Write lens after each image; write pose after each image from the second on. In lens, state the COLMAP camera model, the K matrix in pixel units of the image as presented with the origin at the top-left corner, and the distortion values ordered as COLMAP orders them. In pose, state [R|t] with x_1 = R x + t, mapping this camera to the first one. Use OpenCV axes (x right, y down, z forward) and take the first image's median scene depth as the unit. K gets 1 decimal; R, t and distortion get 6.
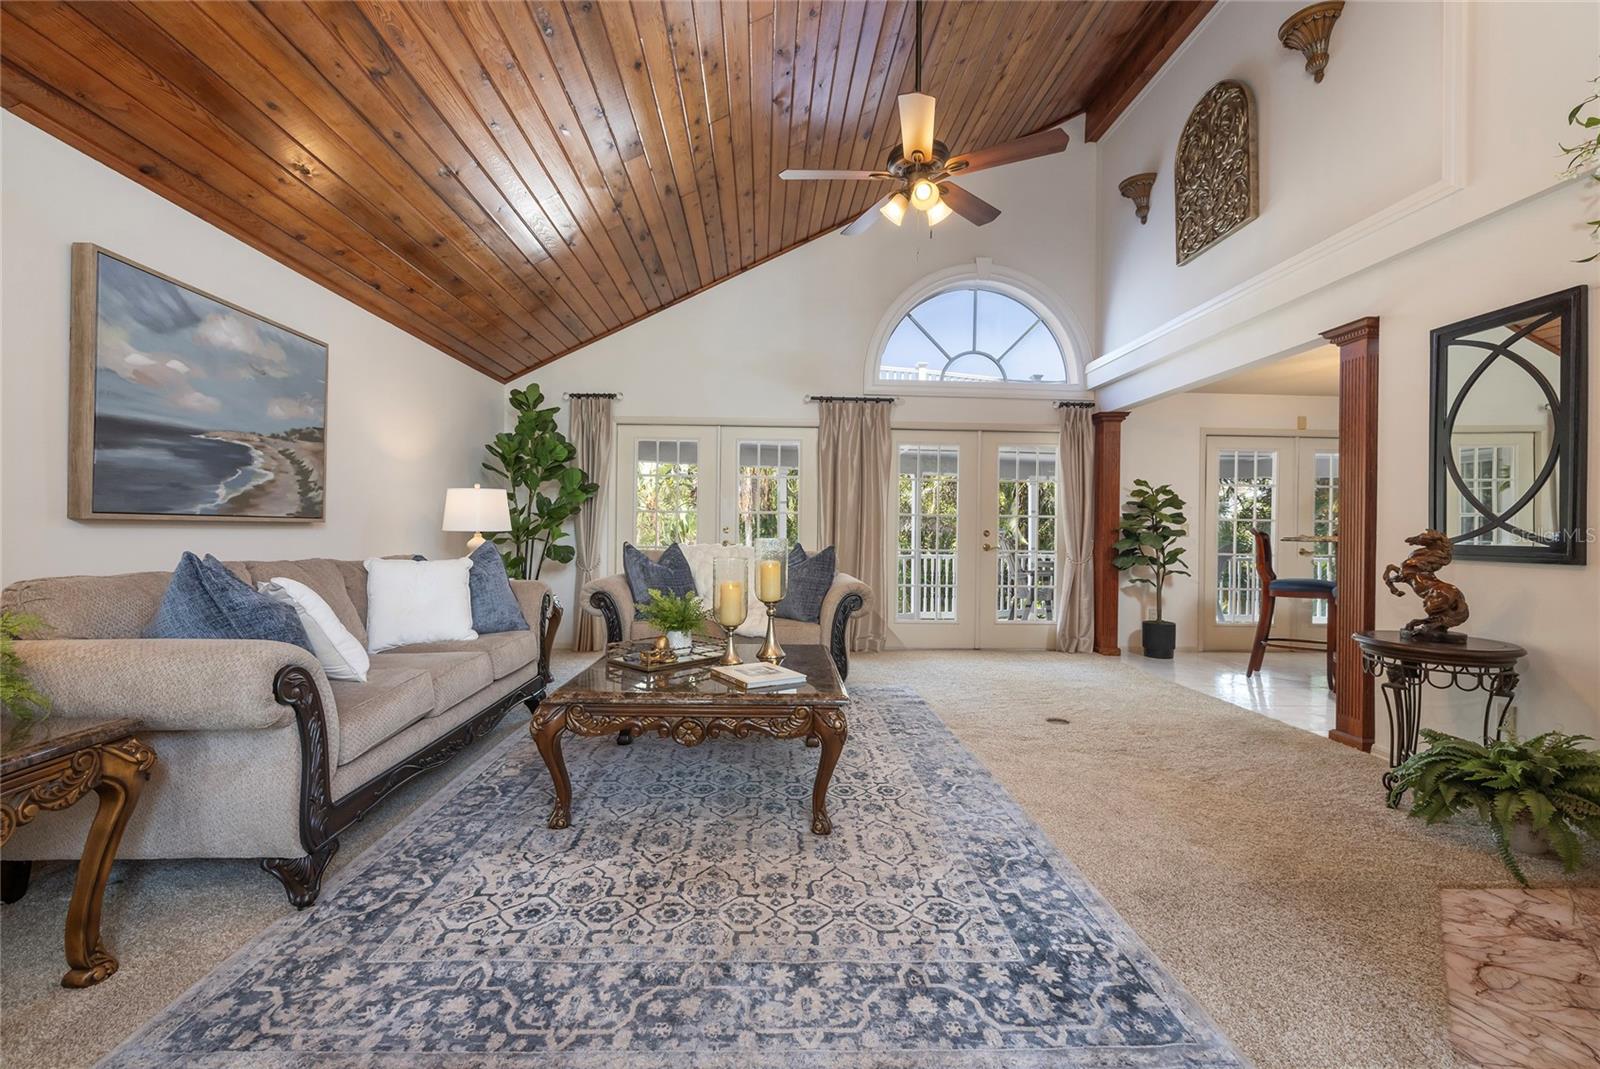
lens RADIAL K [[665.4, 0, 806.0], [0, 665.4, 533.6], [0, 0, 1]] dist [-0.001510, 0.000167]
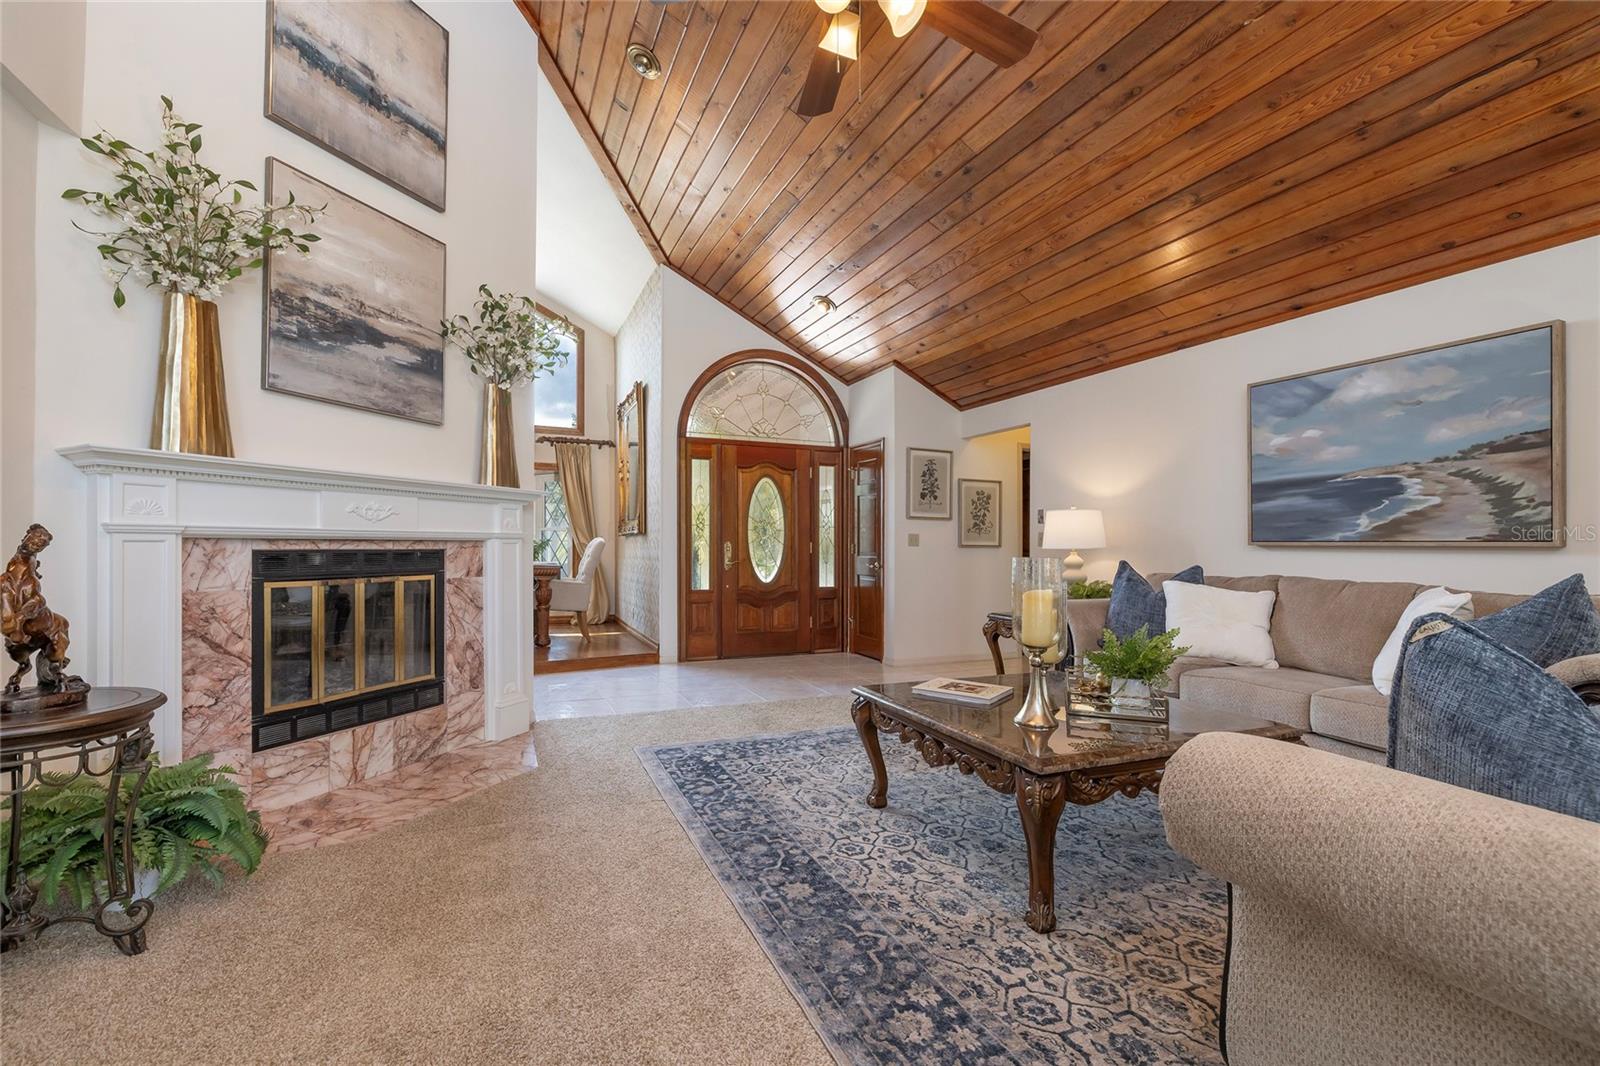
lens RADIAL K [[677.5, 0, 751.4], [0, 677.5, 541.6], [0, 0, 1]] dist [-0.001080, -0.000232]
pose [[-0.955298, -0.020009, -0.294966, 0.484419], [-0.020244, 0.999793, -0.002257, -0.001912], [0.294950, 0.003815, -0.955505, 1.702900]]
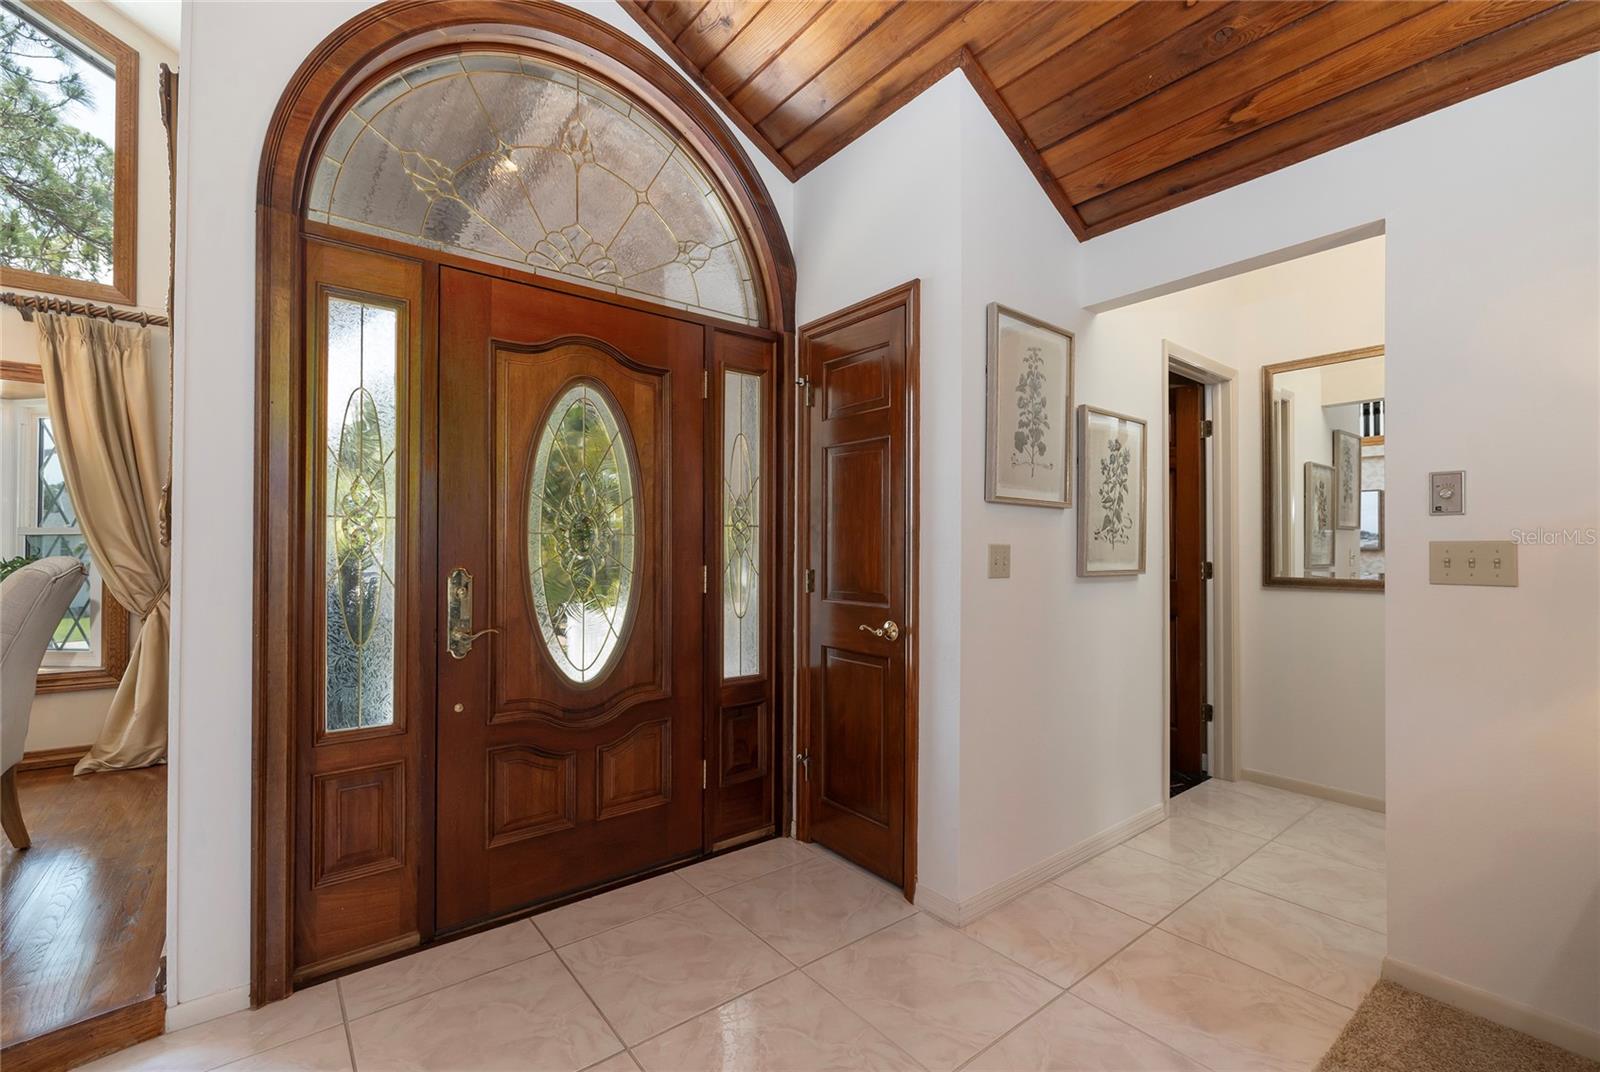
lens RADIAL K [[680.6, 0, 792.9], [0, 680.6, 542.8], [0, 0, 1]] dist [-0.008627, -0.000116]
pose [[-0.825308, -0.018507, -0.564380, 0.018607], [-0.014871, 0.999828, -0.011040, -0.030028], [0.564487, -0.000718, -0.825442, 0.359066]]
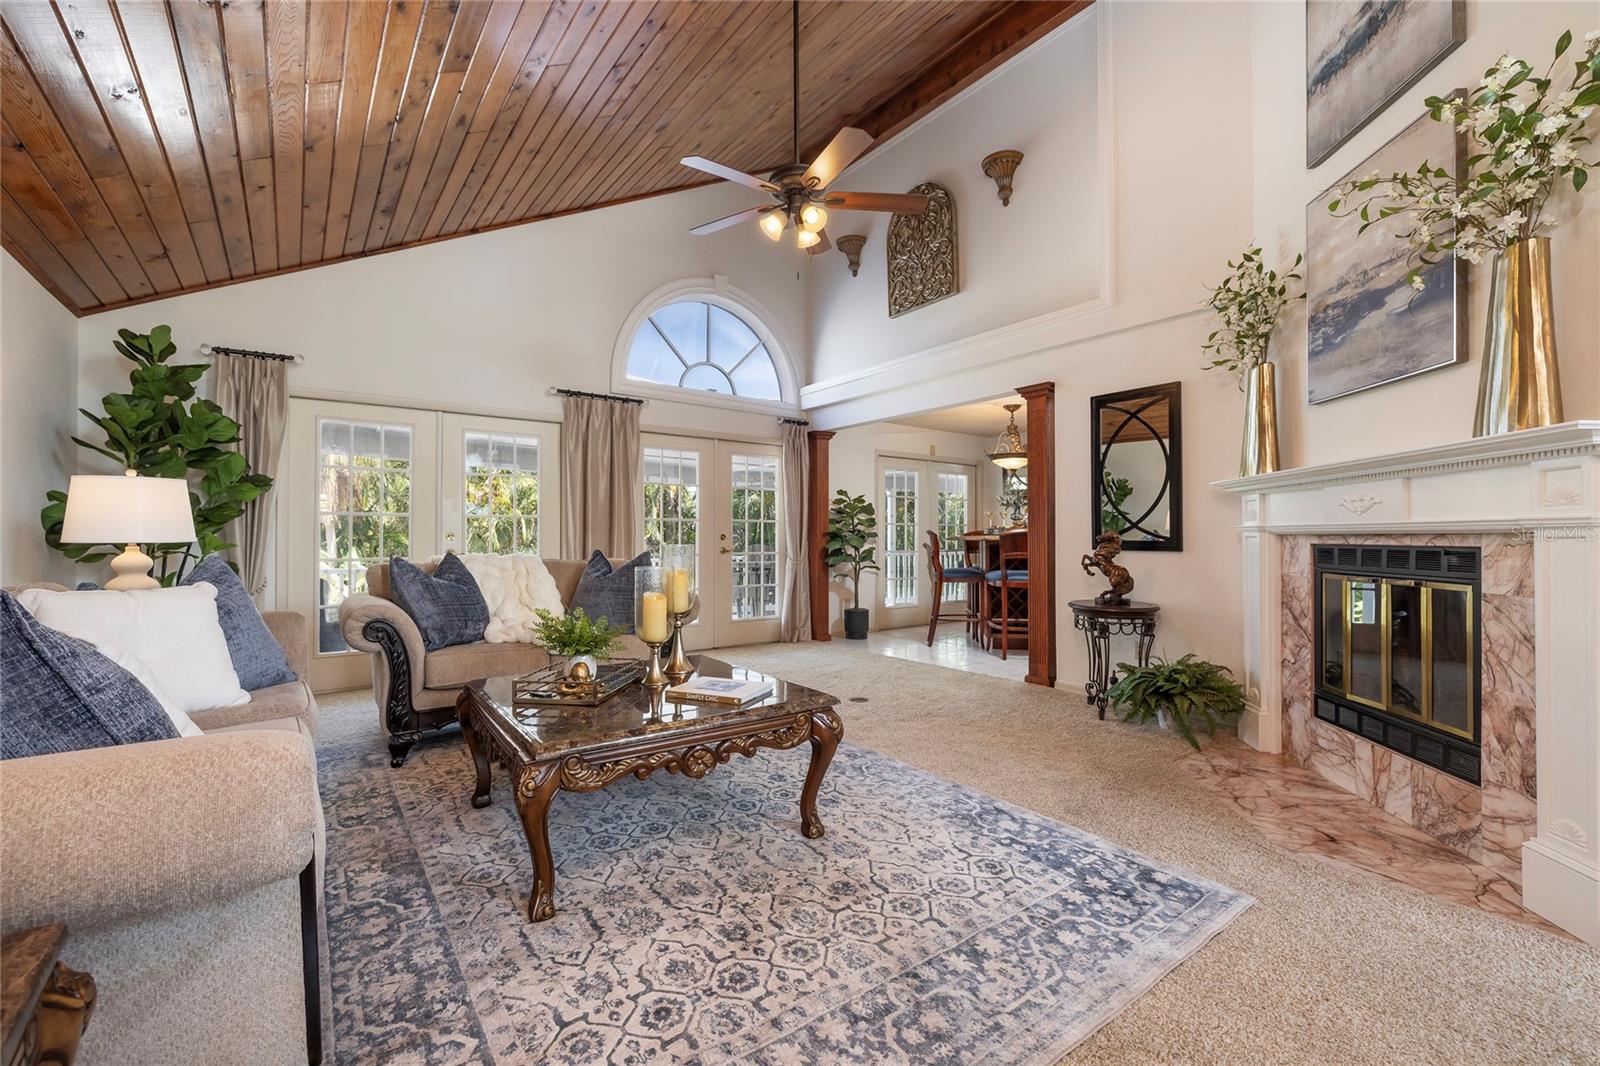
lens RADIAL K [[657.6, 0, 794.9], [0, 657.6, 530.1], [0, 0, 1]] dist [-0.001452, -0.000034]
pose [[0.831538, -0.005935, 0.555436, -0.453279], [0.012512, 0.999889, -0.008048, -0.003506], [-0.555327, 0.013641, 0.831520, 0.153391]]
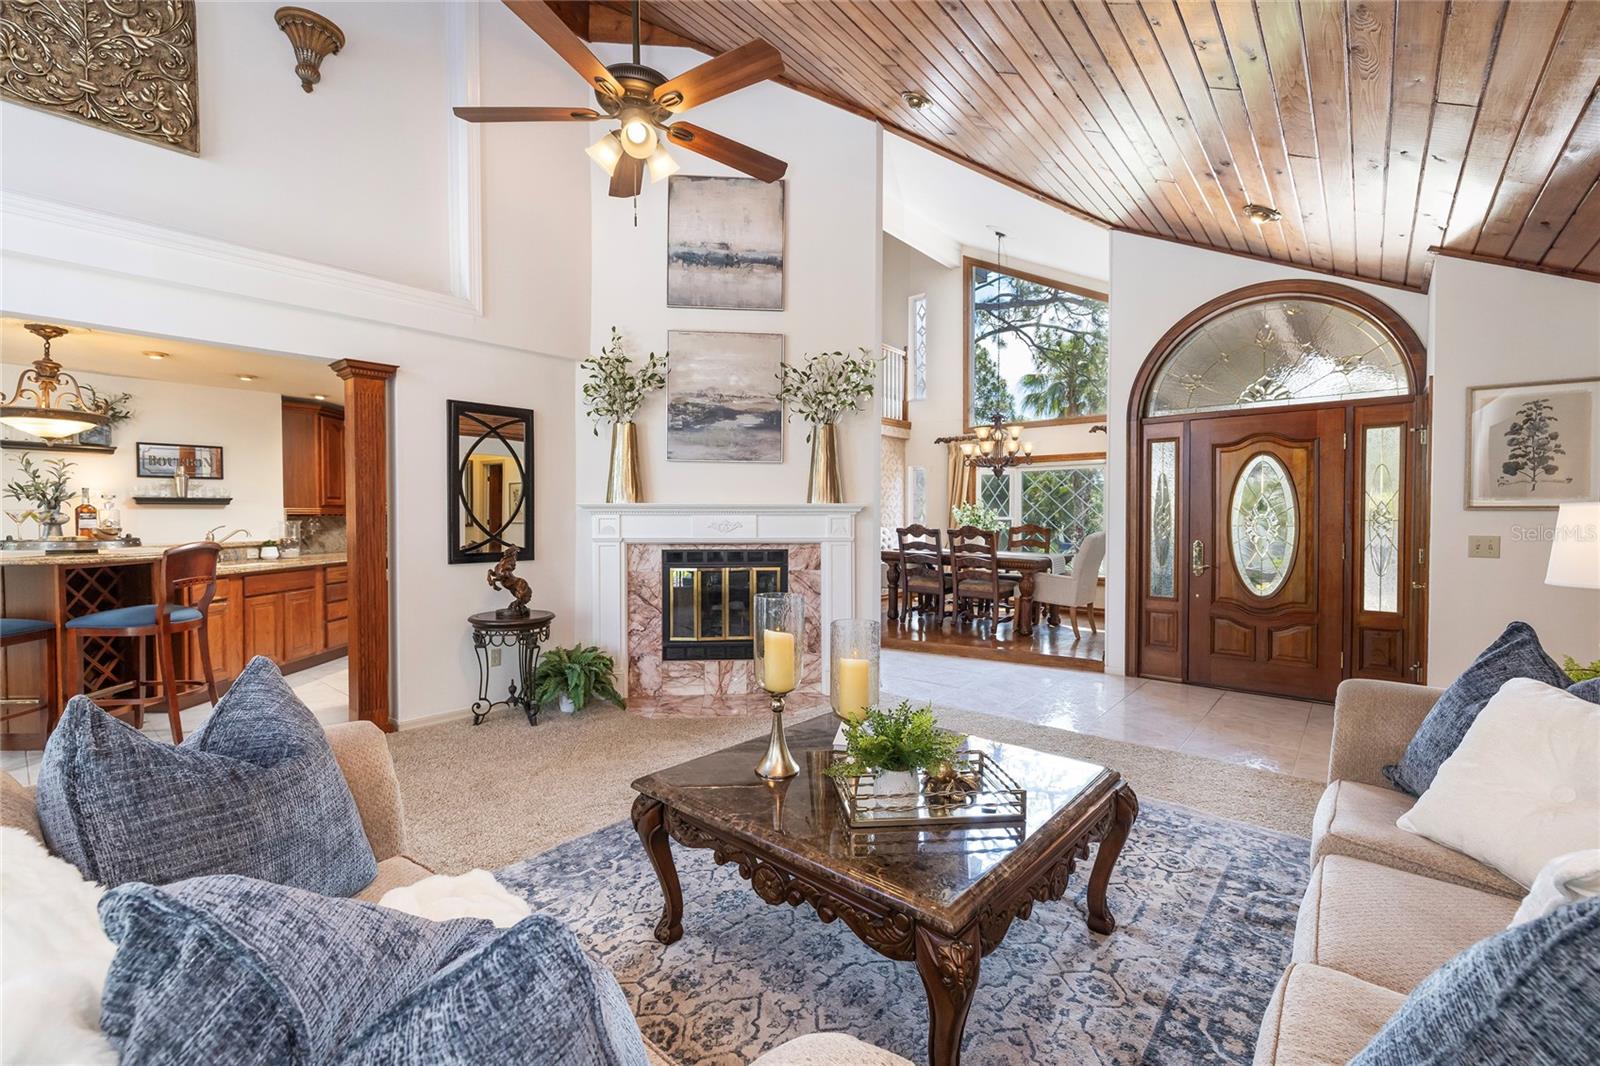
lens RADIAL K [[657.6, 0, 794.9], [0, 657.6, 530.1], [0, 0, 1]] dist [-0.001452, -0.000034]
pose [[-0.709956, -0.024523, 0.703819, -0.556964], [-0.003525, 0.999505, 0.031269, -0.082992], [-0.704237, 0.019718, -0.709691, 1.544795]]
